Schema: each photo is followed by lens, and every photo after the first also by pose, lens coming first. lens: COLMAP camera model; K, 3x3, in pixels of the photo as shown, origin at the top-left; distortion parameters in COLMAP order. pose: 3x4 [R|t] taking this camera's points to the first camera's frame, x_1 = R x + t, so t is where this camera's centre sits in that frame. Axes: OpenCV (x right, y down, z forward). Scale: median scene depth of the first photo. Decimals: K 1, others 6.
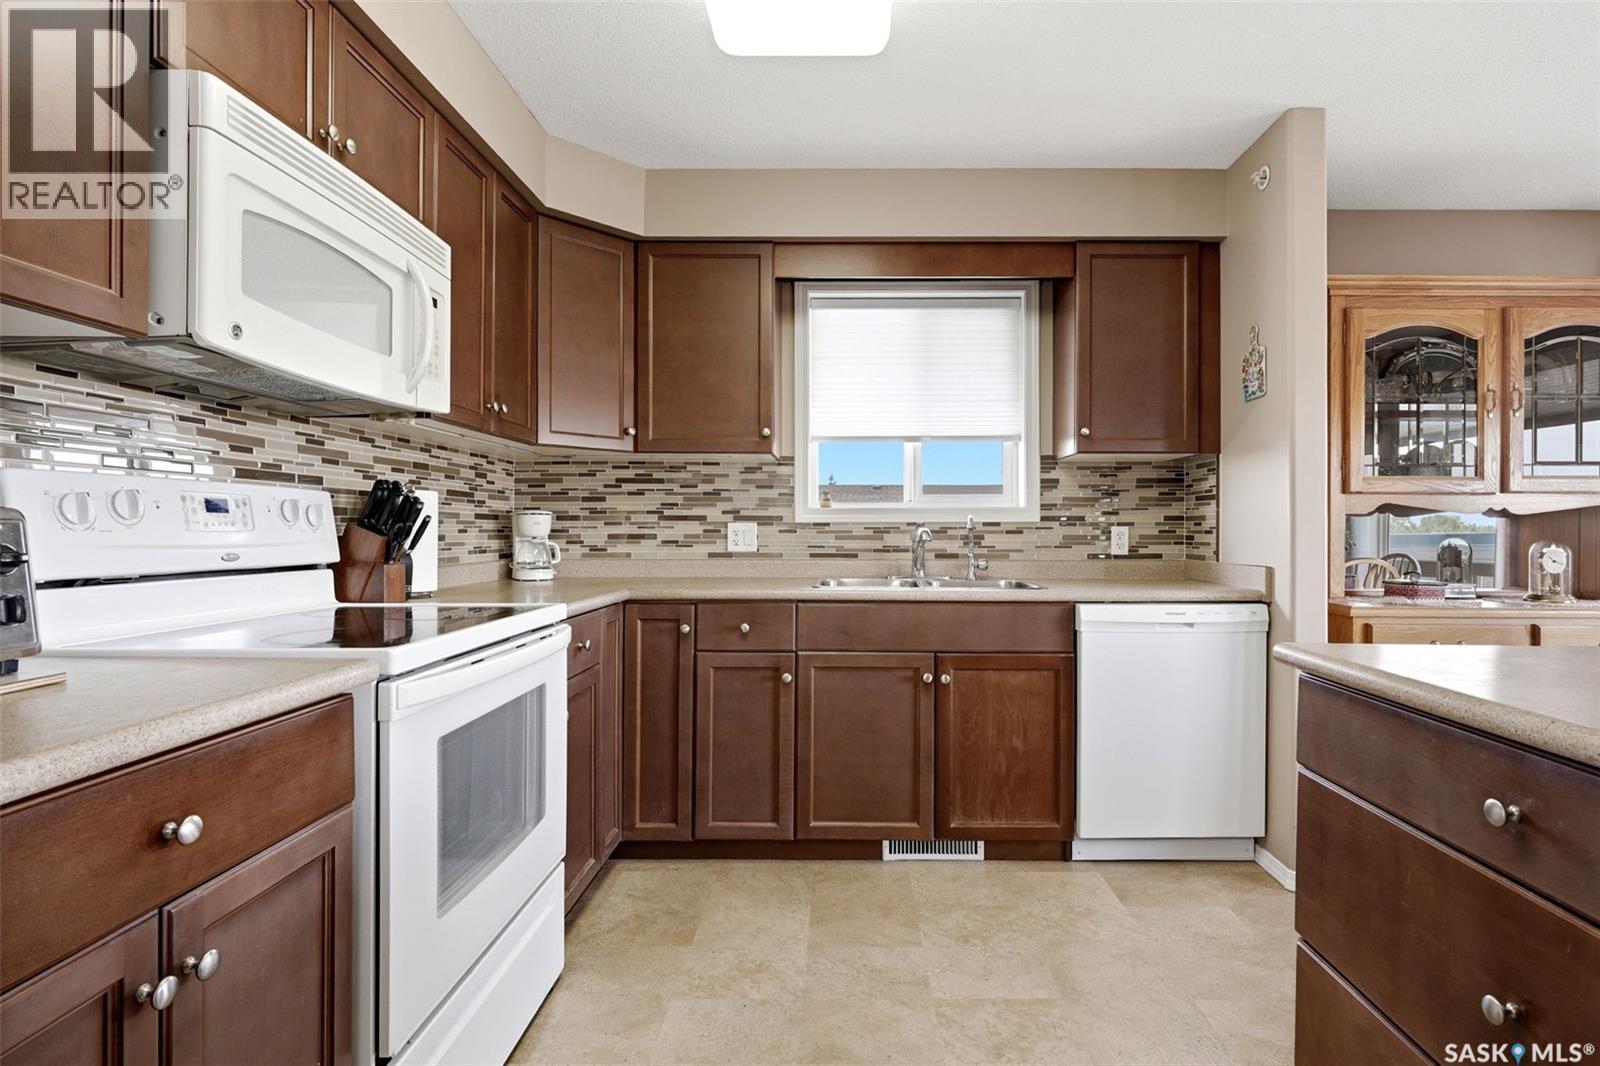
lens RADIAL K [[767.7, 0, 838.6], [0, 767.7, 535.8], [0, 0, 1]] dist [0.001796, 0.002815]
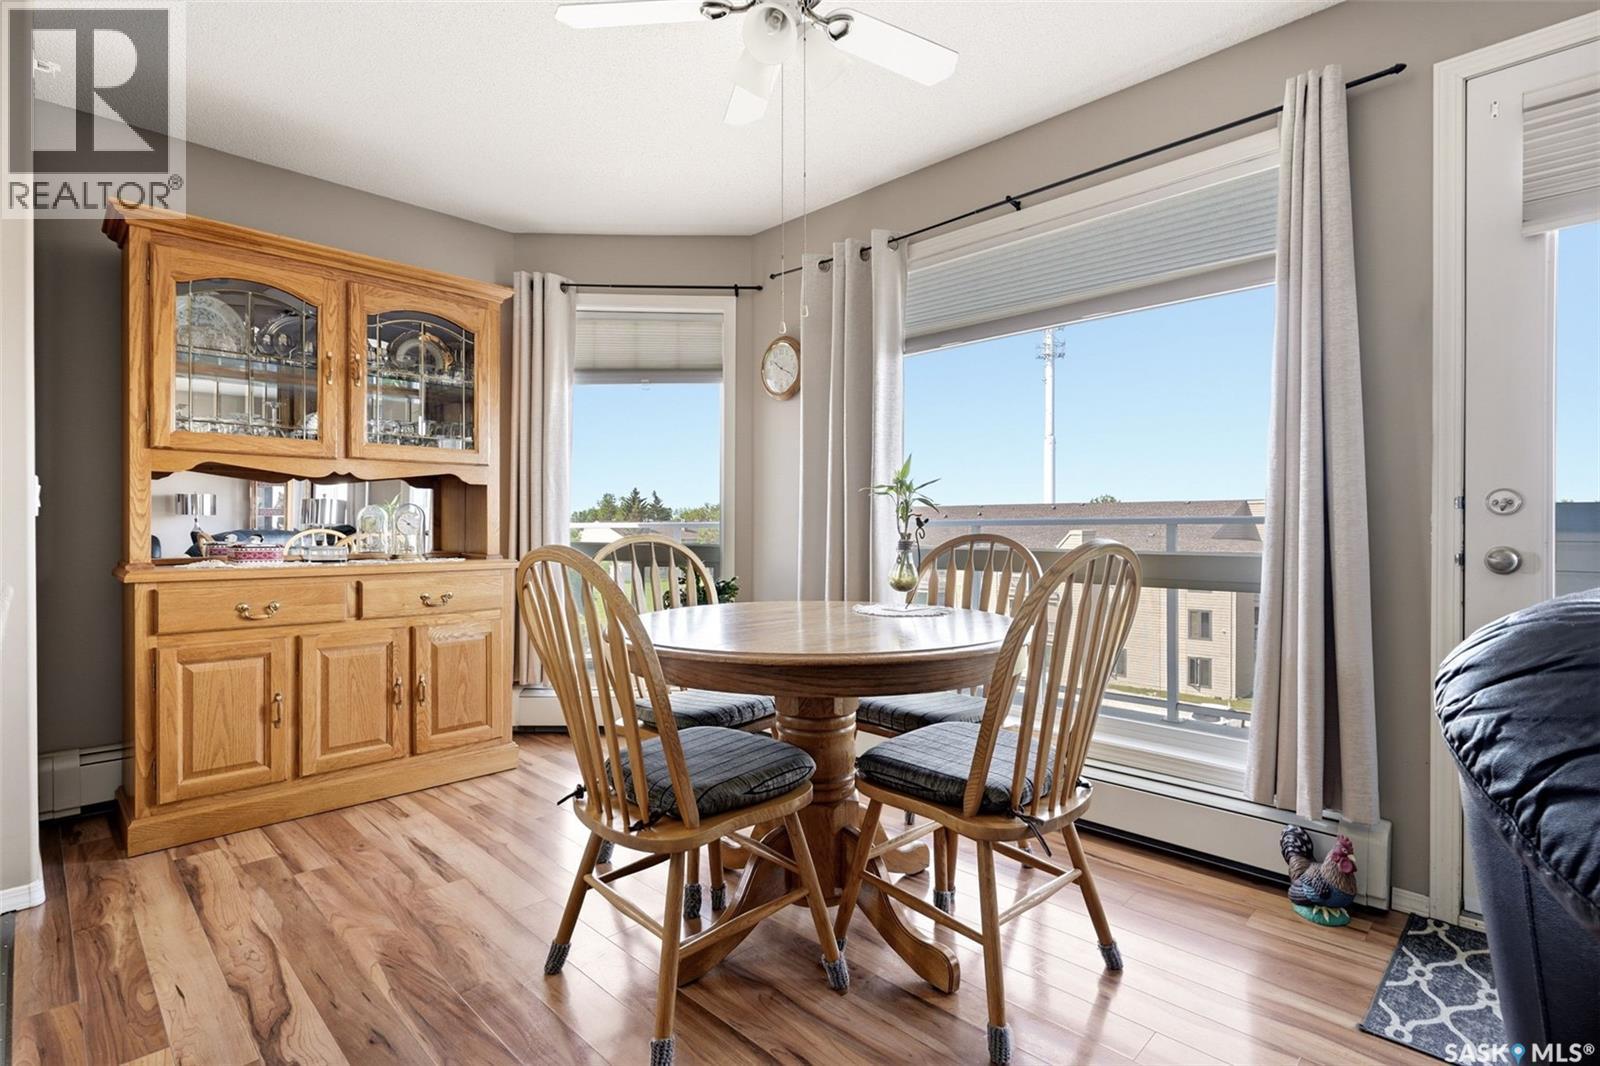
lens RADIAL K [[767.7, 0, 771.5], [0, 767.7, 528.0], [0, 0, 1]] dist [0.001796, 0.002815]
pose [[0.717846, -0.005093, 0.696183, 0.527664], [0.003875, 0.999987, 0.003320, 0.036696], [-0.696191, 0.000315, 0.717856, -0.145889]]
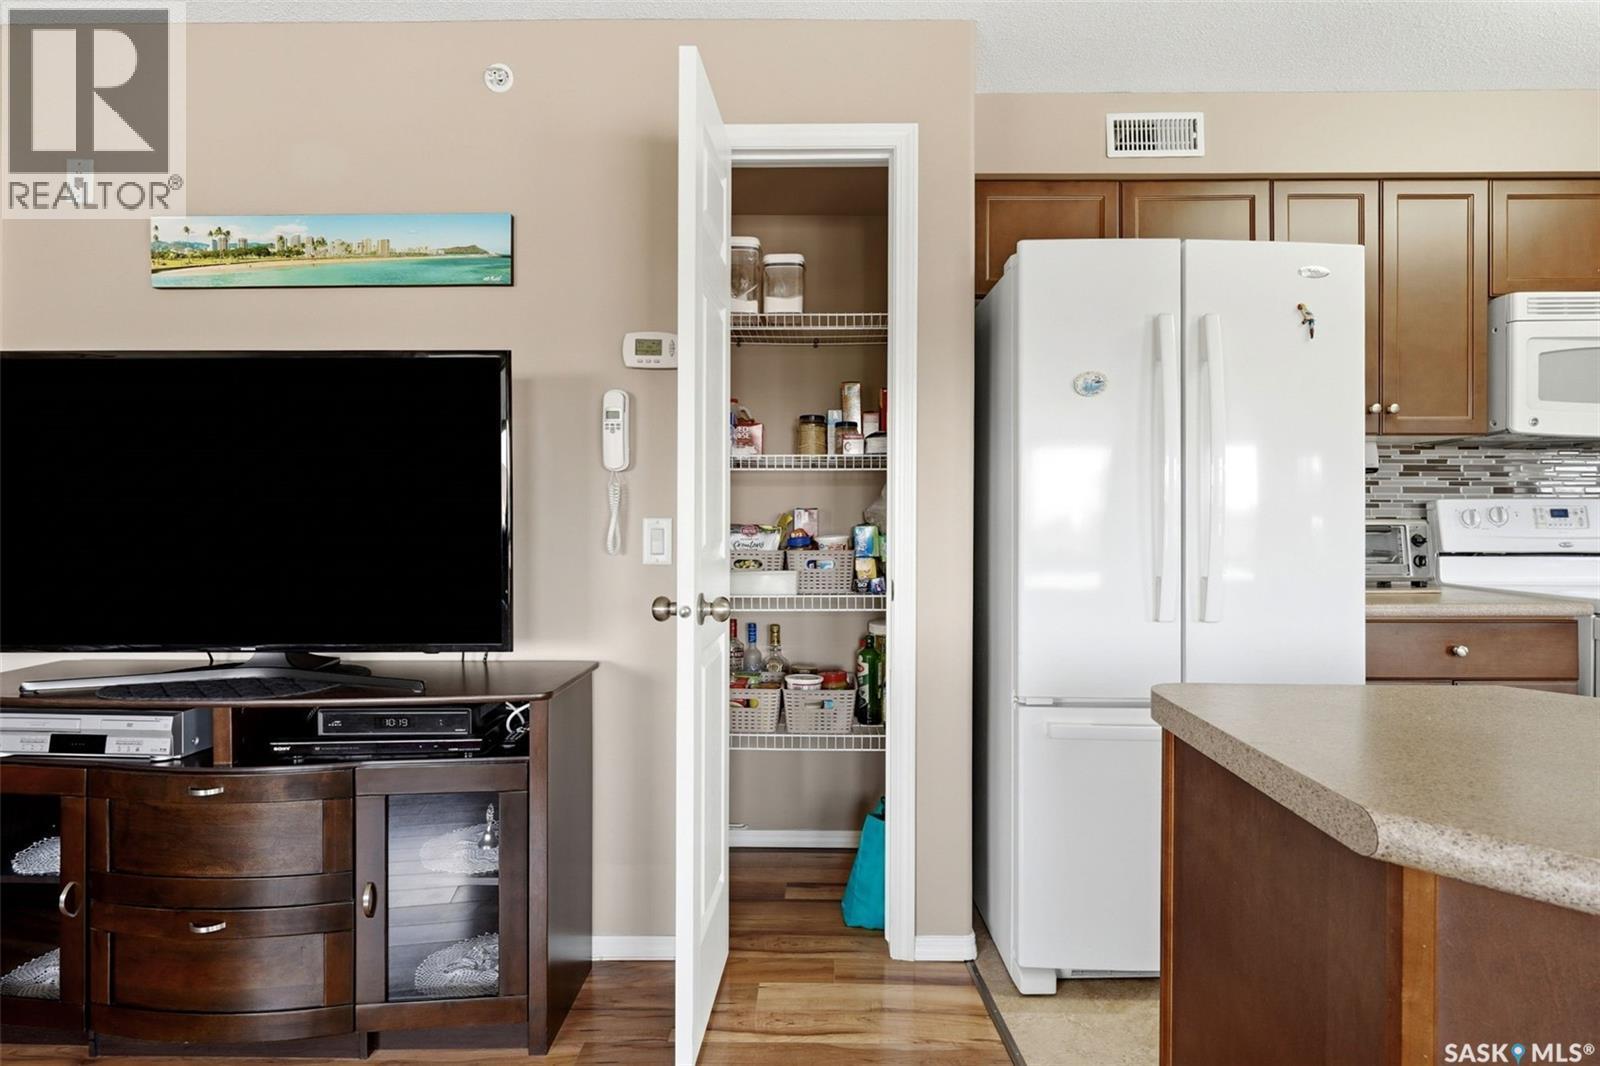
lens RADIAL K [[848.9, 0, 800.6], [0, 848.9, 517.0], [0, 0, 1]] dist [0.000929, 0.002323]
pose [[-0.024408, -0.004540, -0.999692, 0.560509], [-0.008822, 0.999952, -0.004326, -0.005071], [0.999663, 0.008714, -0.024447, -0.306622]]
